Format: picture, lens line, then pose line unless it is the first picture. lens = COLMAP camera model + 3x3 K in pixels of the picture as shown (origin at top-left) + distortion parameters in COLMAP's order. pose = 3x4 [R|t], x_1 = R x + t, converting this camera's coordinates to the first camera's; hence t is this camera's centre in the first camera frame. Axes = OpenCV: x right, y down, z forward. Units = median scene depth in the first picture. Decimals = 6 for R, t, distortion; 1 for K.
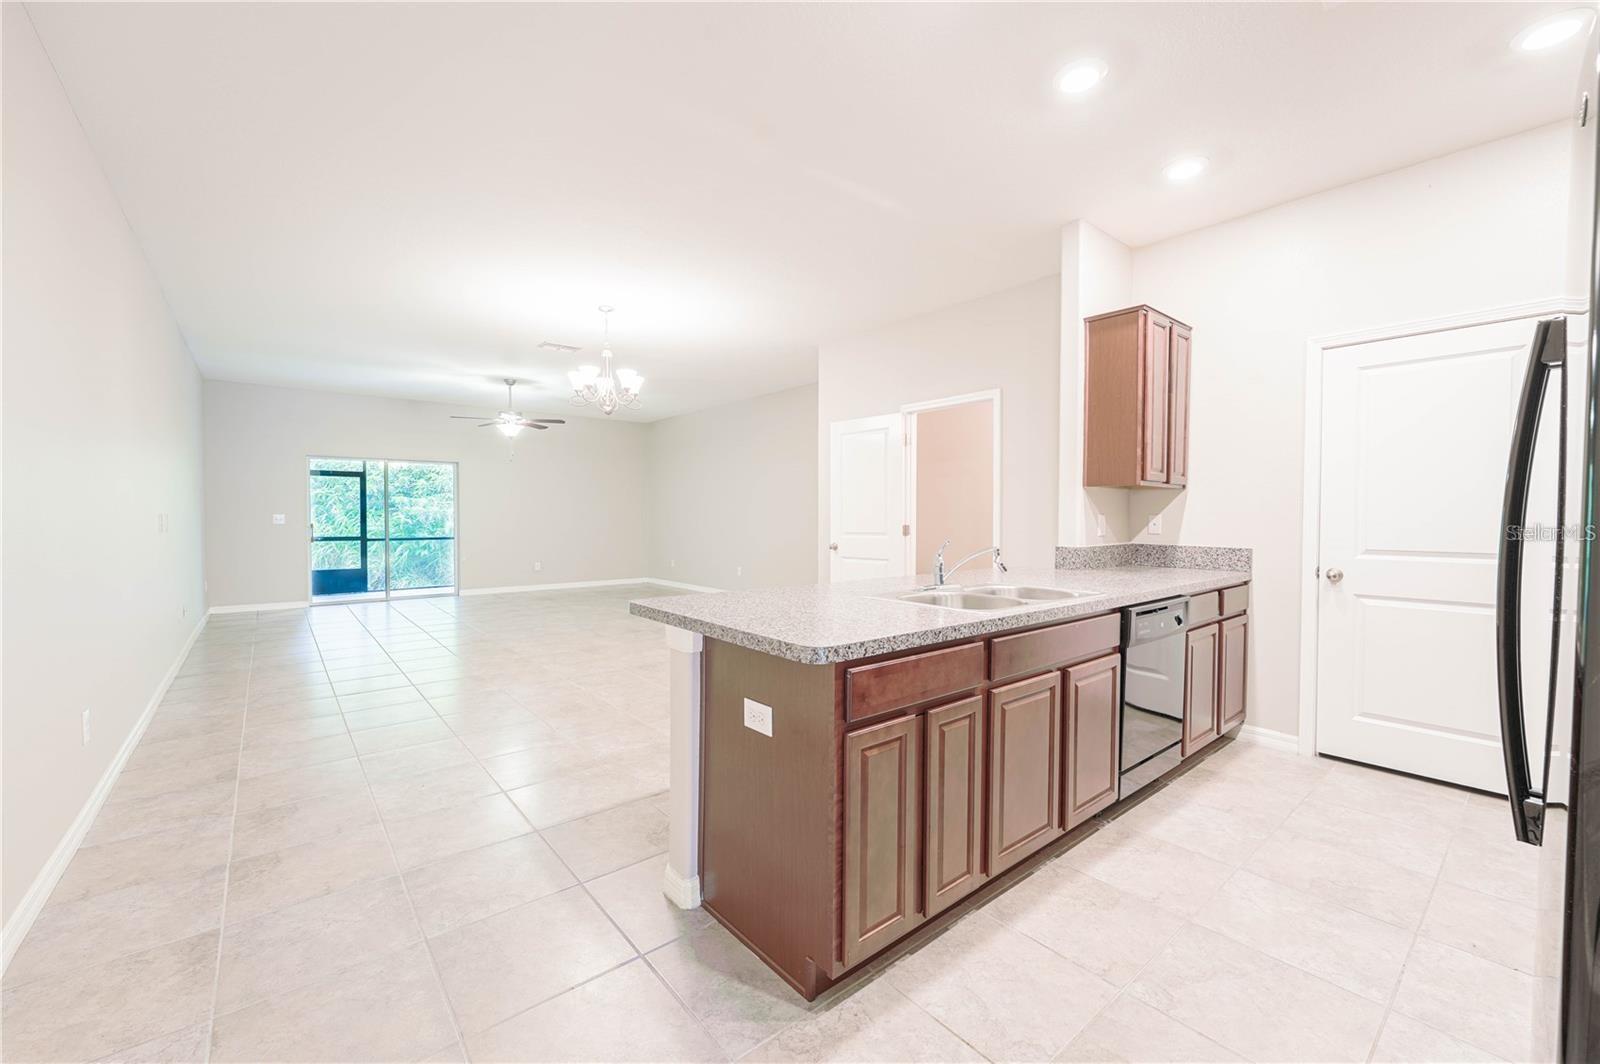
lens RADIAL K [[667.6, 0, 800.0], [0, 667.6, 532.0], [0, 0, 1]] dist [0.039899, -0.013130]
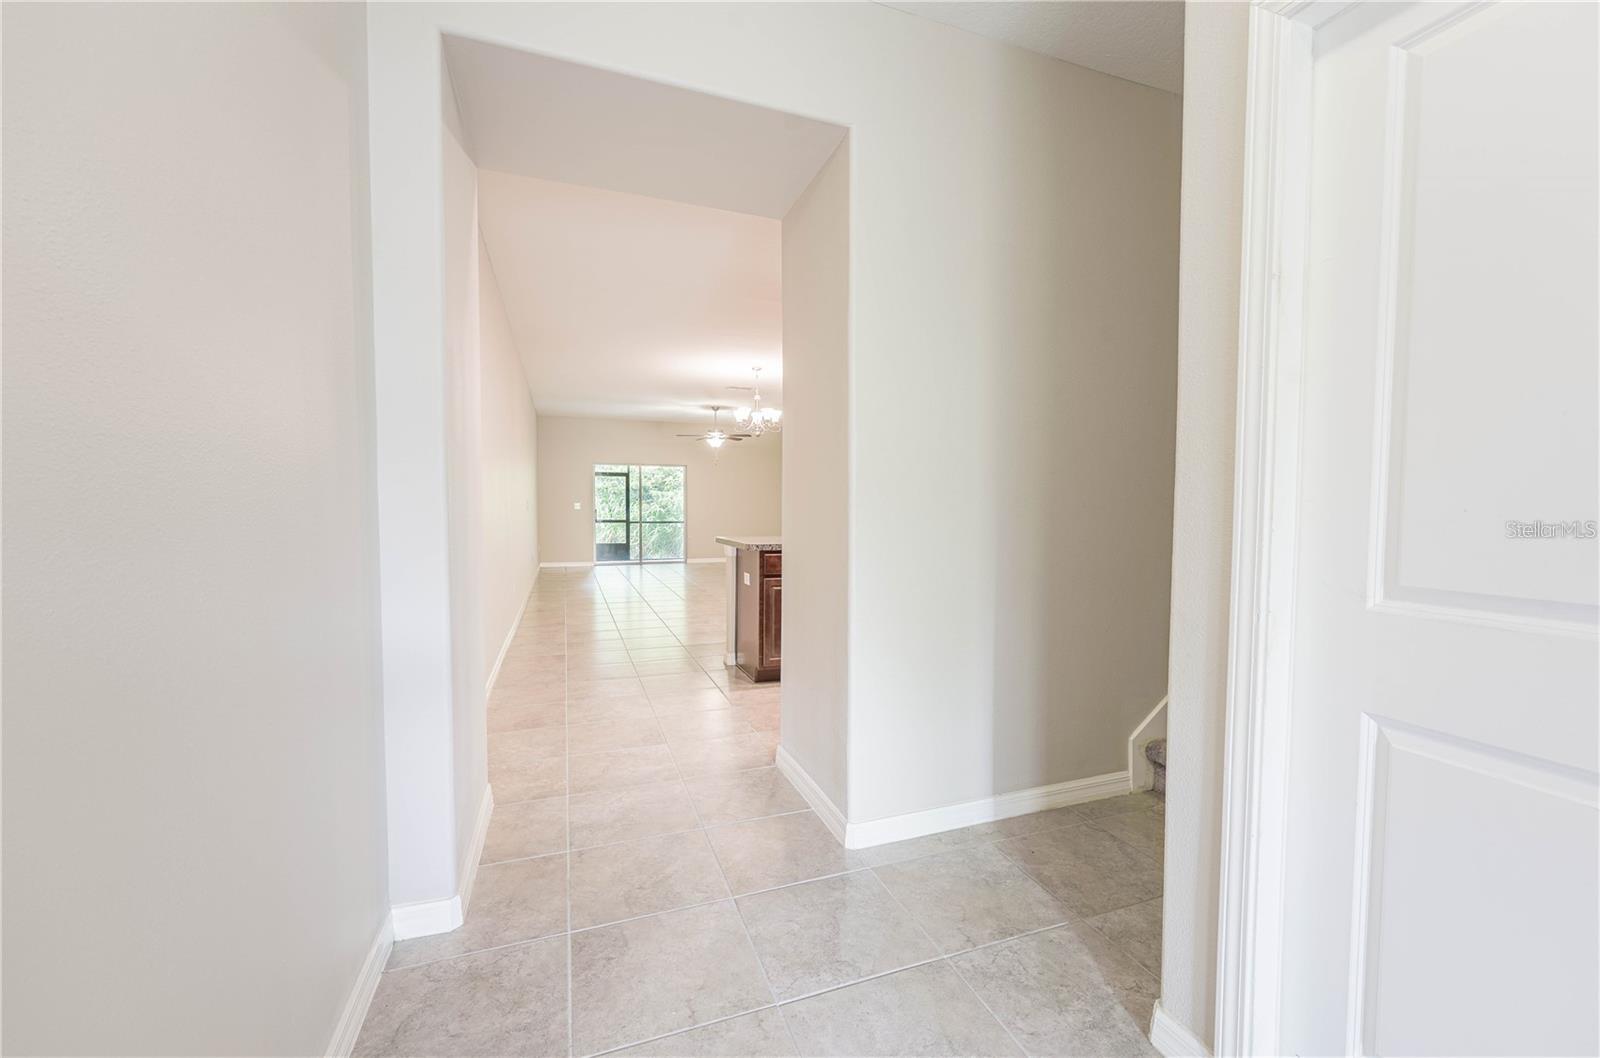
lens RADIAL K [[667.6, 0, 800.0], [0, 667.6, 529.0], [0, 0, 1]] dist [0.039899, -0.013130]
pose [[0.946086, 0.017361, -0.323451, 0.154295], [-0.015444, 0.999845, 0.008492, 0.011423], [0.323548, -0.003039, 0.946207, -0.213563]]
